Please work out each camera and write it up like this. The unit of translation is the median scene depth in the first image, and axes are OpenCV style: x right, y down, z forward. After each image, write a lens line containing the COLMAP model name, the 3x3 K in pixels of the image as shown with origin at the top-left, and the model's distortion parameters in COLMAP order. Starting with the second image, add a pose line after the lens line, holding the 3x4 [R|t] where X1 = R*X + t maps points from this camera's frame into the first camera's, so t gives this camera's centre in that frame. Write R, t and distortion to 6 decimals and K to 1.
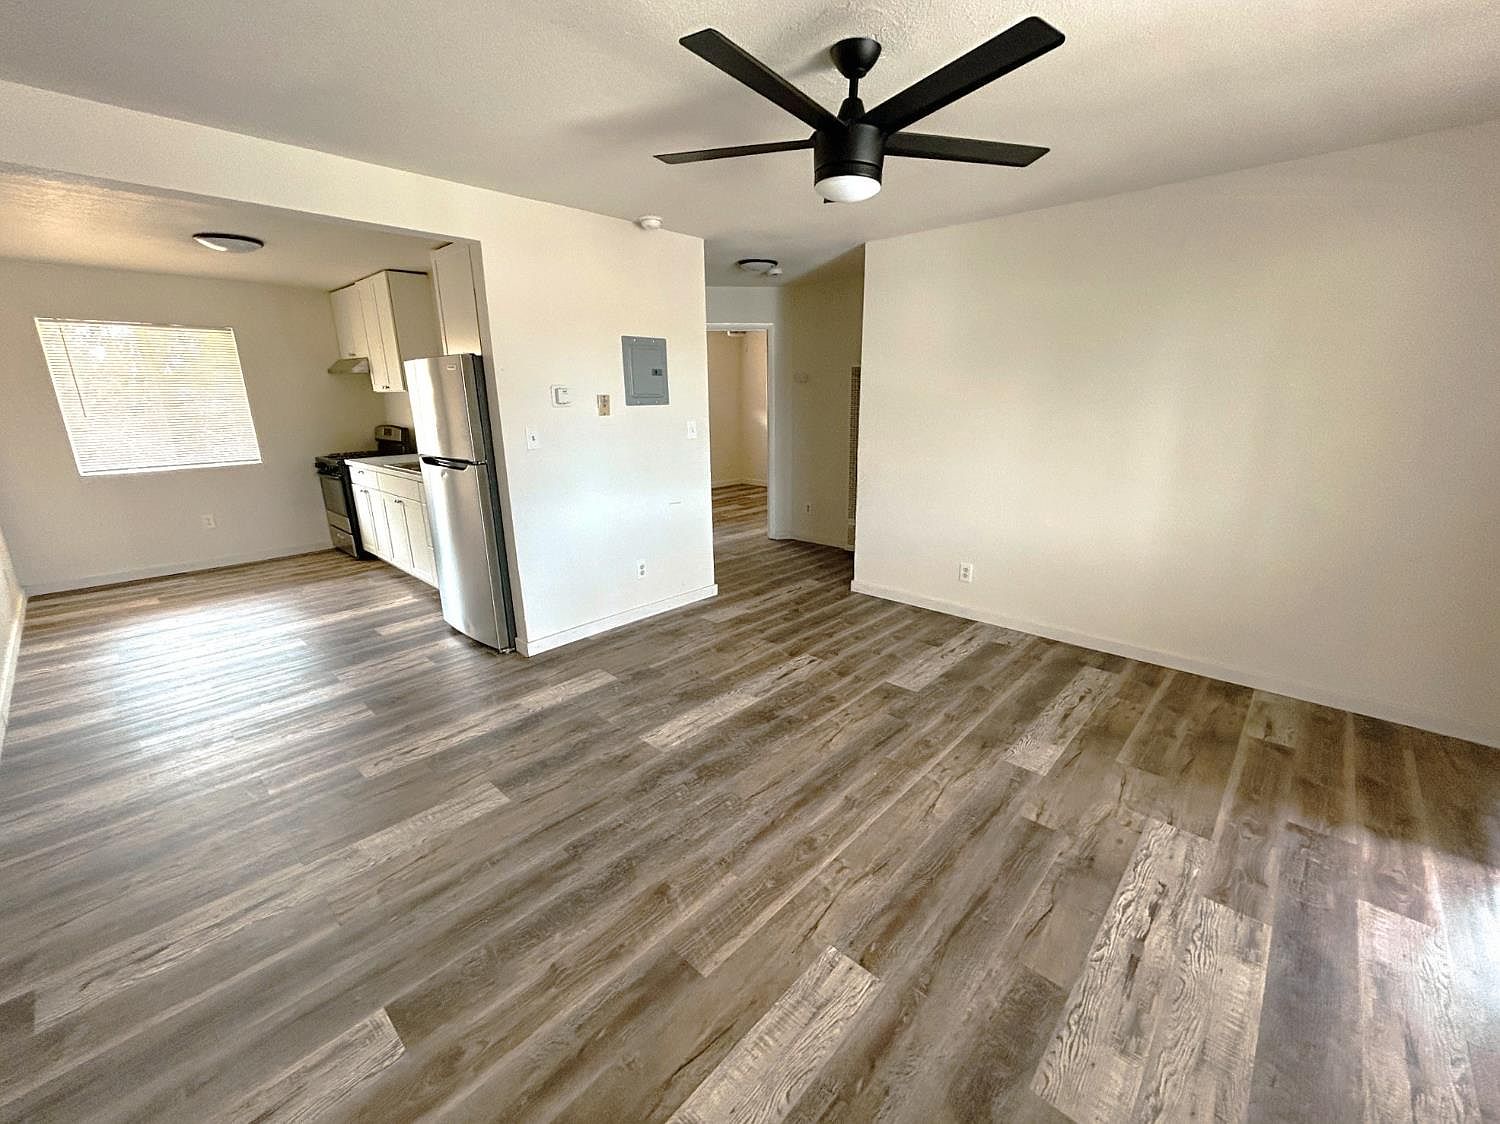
lens RADIAL K [[618.9, 0, 752.5], [0, 618.9, 558.3], [0, 0, 1]] dist [0.002386, 0.000561]
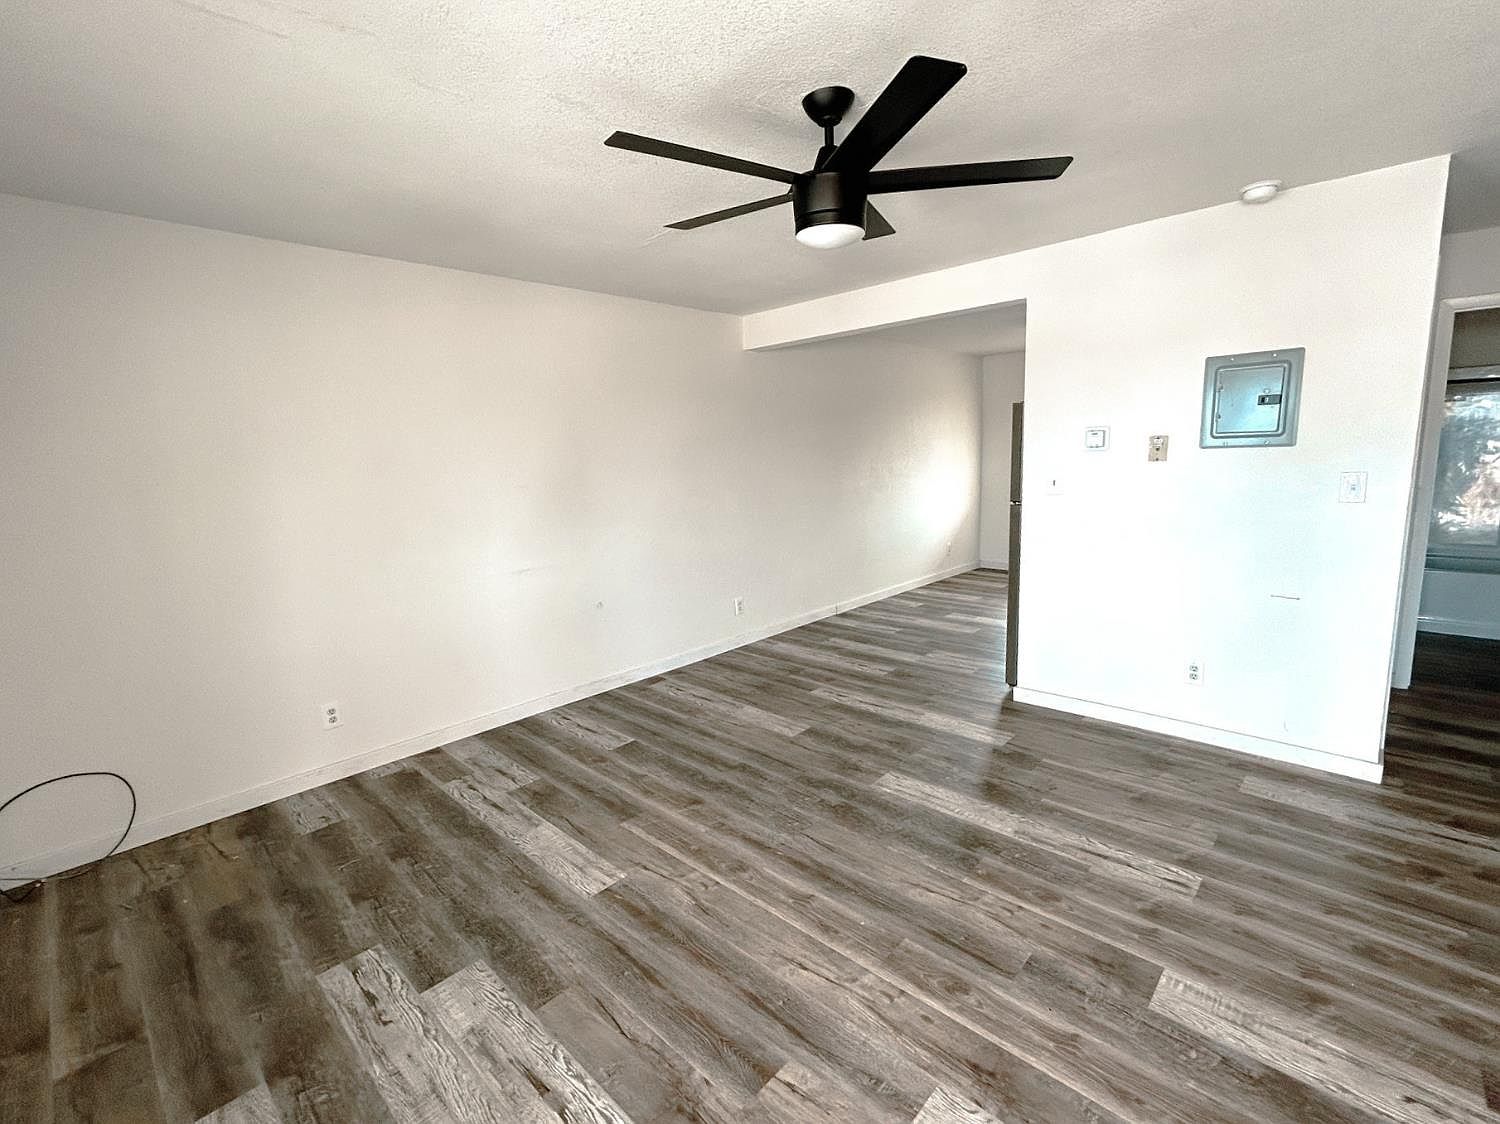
lens RADIAL K [[676.5, 0, 750.0], [0, 676.5, 562.0], [0, 0, 1]] dist [-0.000077, 0.000069]
pose [[-0.014505, 0.169545, -0.985416, 0.934706], [-0.224143, 0.959887, 0.168452, -0.195737], [0.974448, 0.223318, 0.024080, 0.716215]]
